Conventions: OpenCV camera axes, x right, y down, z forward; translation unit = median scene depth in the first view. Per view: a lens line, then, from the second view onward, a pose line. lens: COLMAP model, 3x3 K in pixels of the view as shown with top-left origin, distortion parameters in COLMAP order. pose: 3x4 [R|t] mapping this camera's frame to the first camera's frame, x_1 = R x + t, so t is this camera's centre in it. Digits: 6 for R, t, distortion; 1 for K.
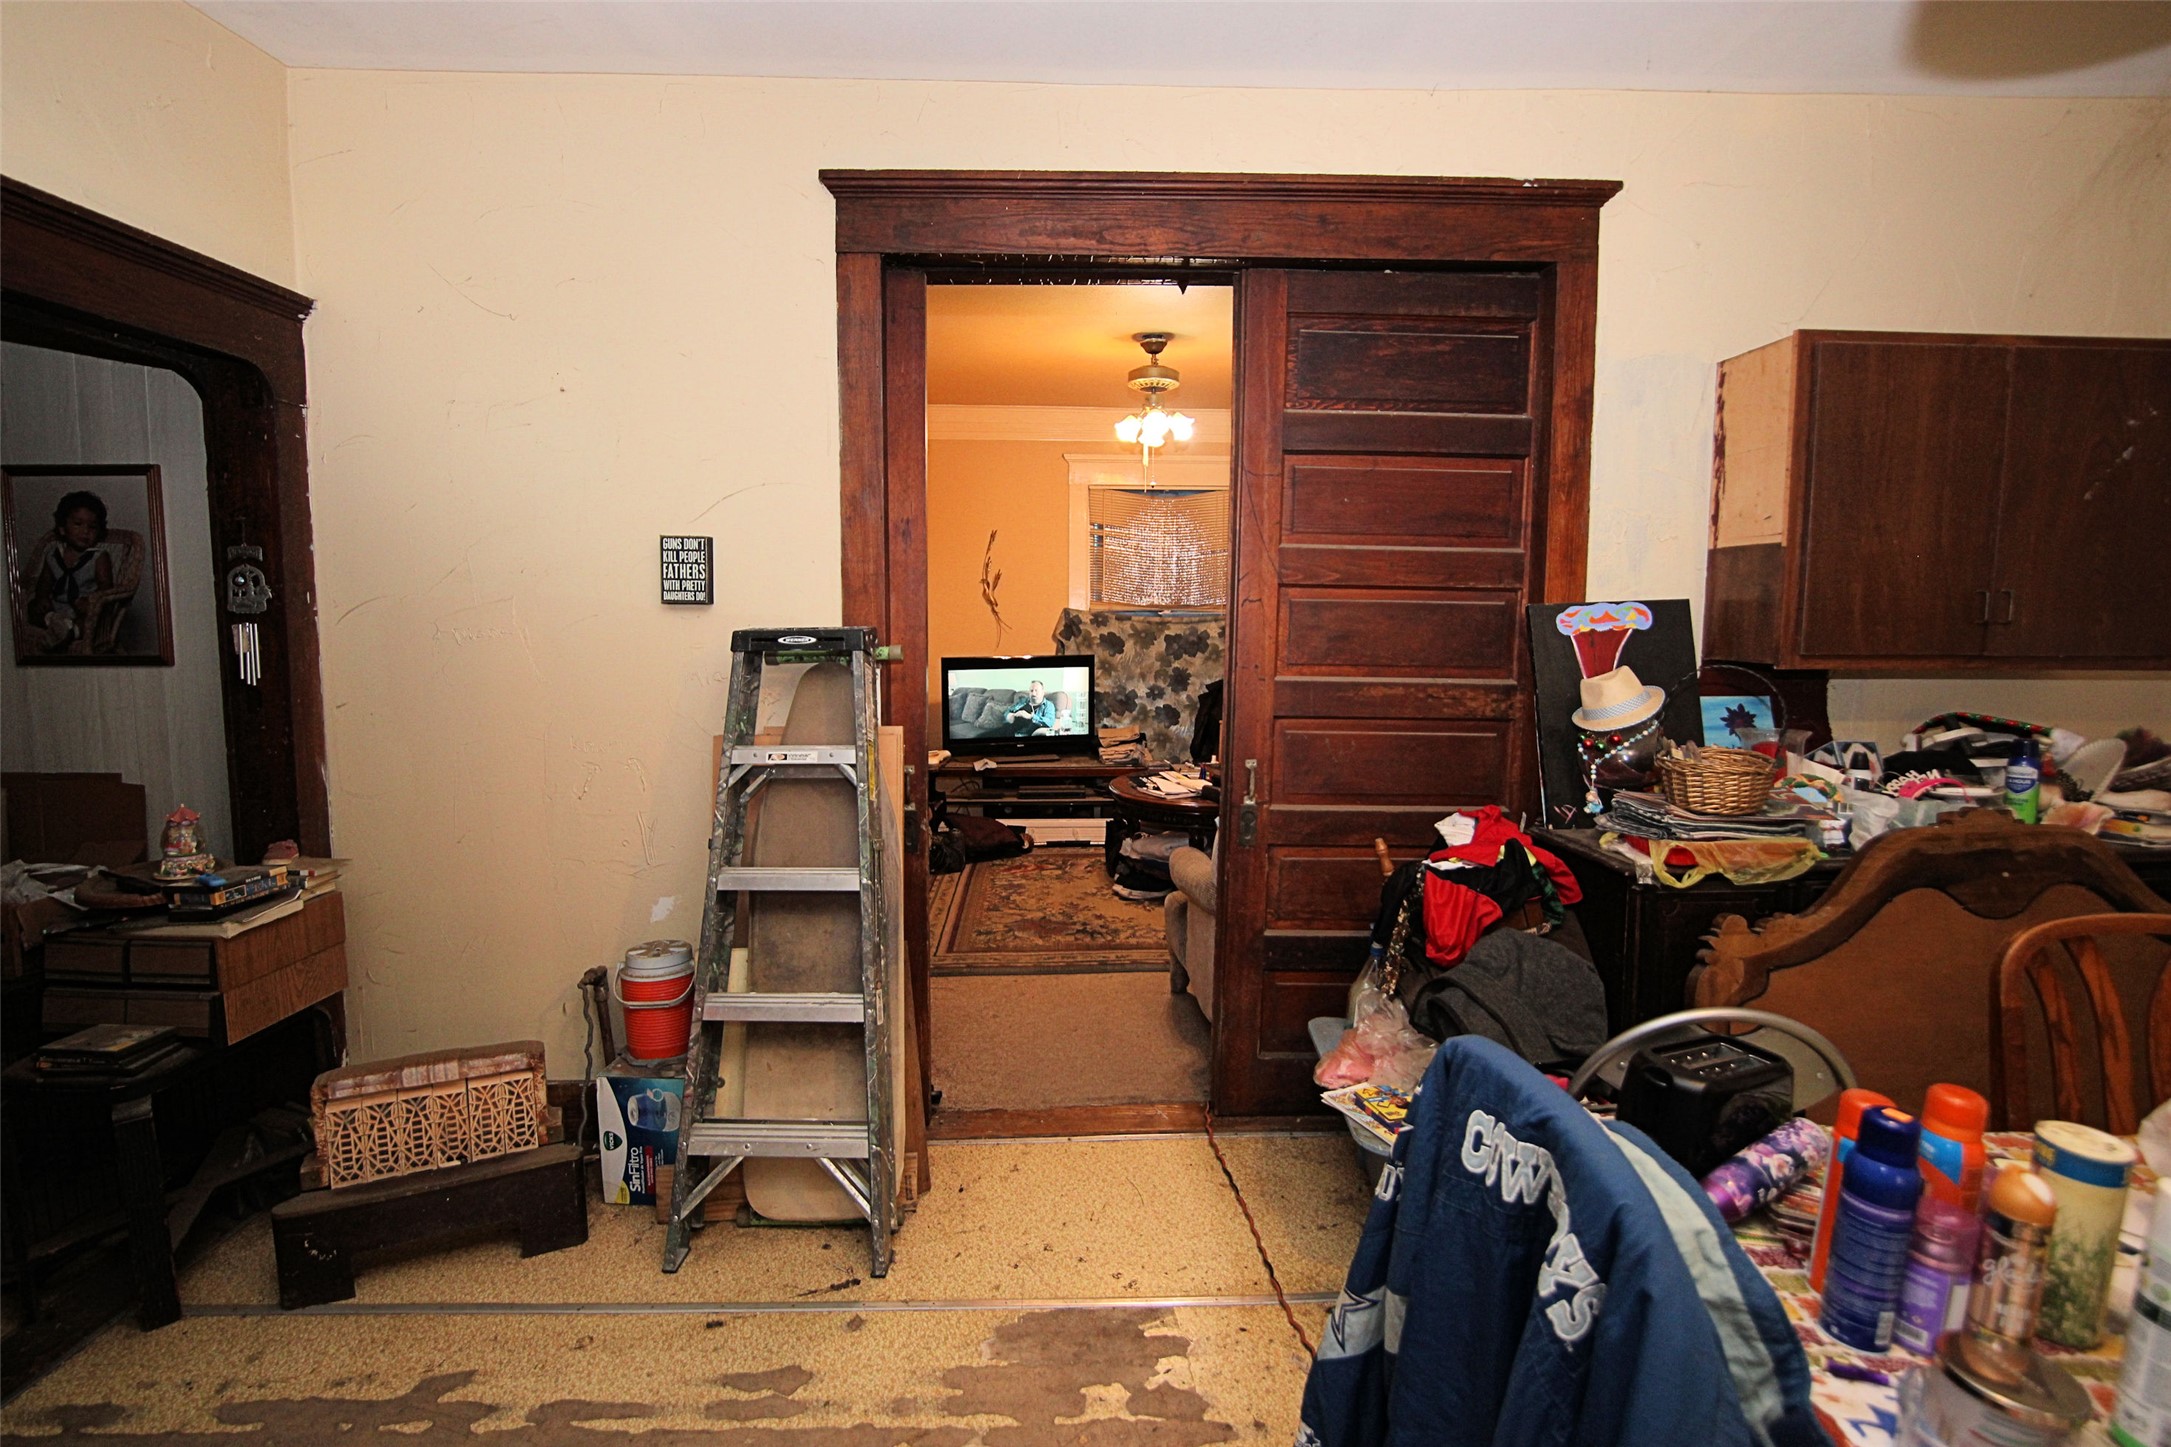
lens RADIAL K [[1067.8, 0, 1072.0], [0, 1067.8, 724.6], [0, 0, 1]] dist [-0.001515, -0.000129]
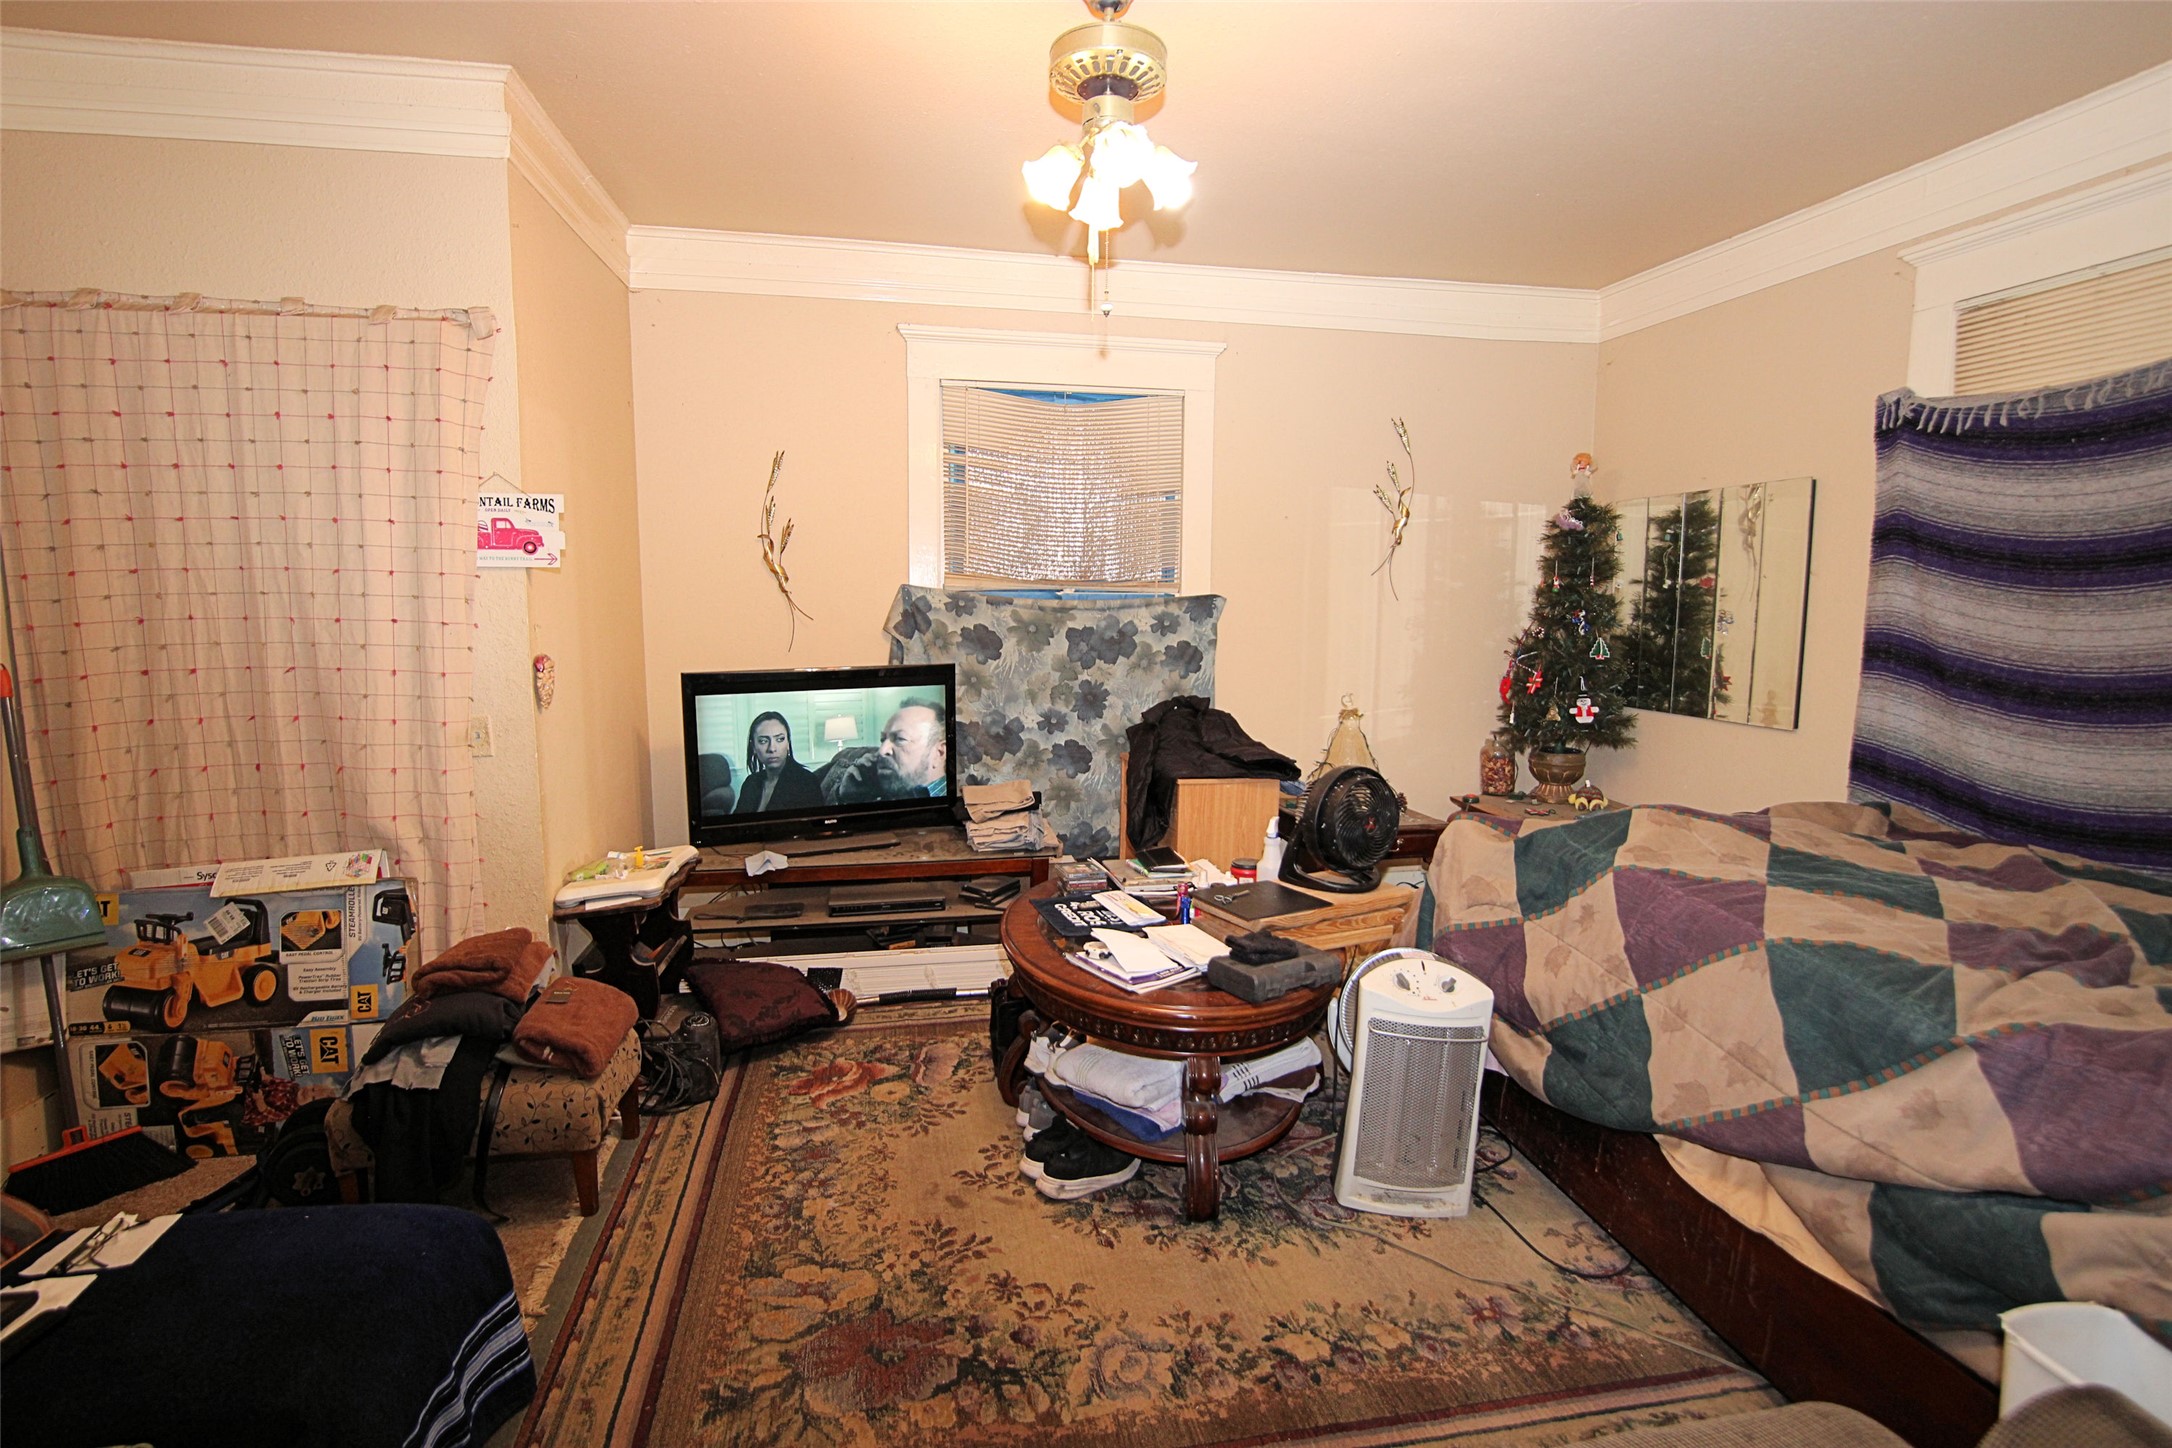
lens RADIAL K [[1068.3, 0, 1086.1], [0, 1068.3, 732.1], [0, 0, 1]] dist [-0.001515, -0.000129]
pose [[0.985288, -0.017623, 0.169992, -0.008583], [0.012676, 0.999465, 0.030141, -0.042714], [-0.170432, -0.027543, 0.984984, 0.388065]]
